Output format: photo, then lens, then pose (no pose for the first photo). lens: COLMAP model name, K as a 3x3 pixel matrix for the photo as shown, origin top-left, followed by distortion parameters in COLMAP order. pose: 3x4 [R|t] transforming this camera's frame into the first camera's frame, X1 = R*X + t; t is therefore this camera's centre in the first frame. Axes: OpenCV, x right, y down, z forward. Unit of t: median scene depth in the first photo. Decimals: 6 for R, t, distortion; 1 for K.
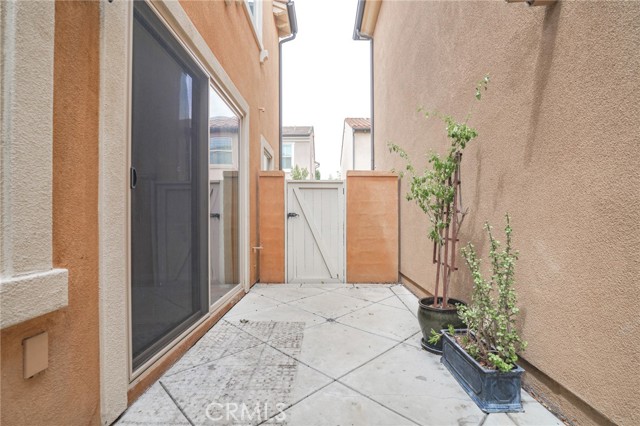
lens RADIAL K [[297.3, 0, 320.5], [0, 297.3, 215.1], [0, 0, 1]] dist [-0.016984, 0.001973]
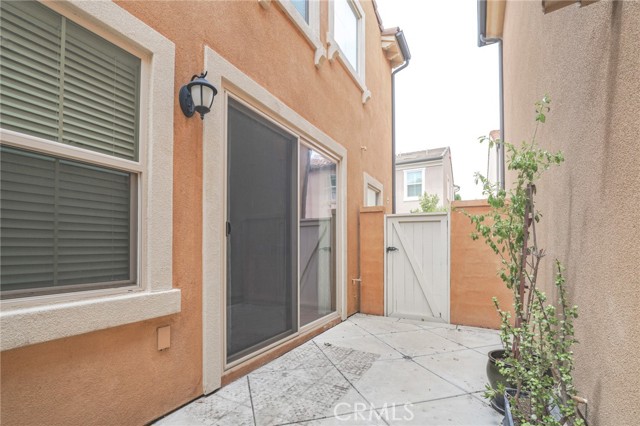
lens RADIAL K [[297.3, 0, 298.8], [0, 297.3, 243.3], [0, 0, 1]] dist [-0.016984, 0.001973]
pose [[0.866674, -0.003198, -0.498865, 0.234243], [0.001793, 0.999993, -0.003296, -0.029655], [0.498872, 0.001962, 0.866673, -0.048608]]
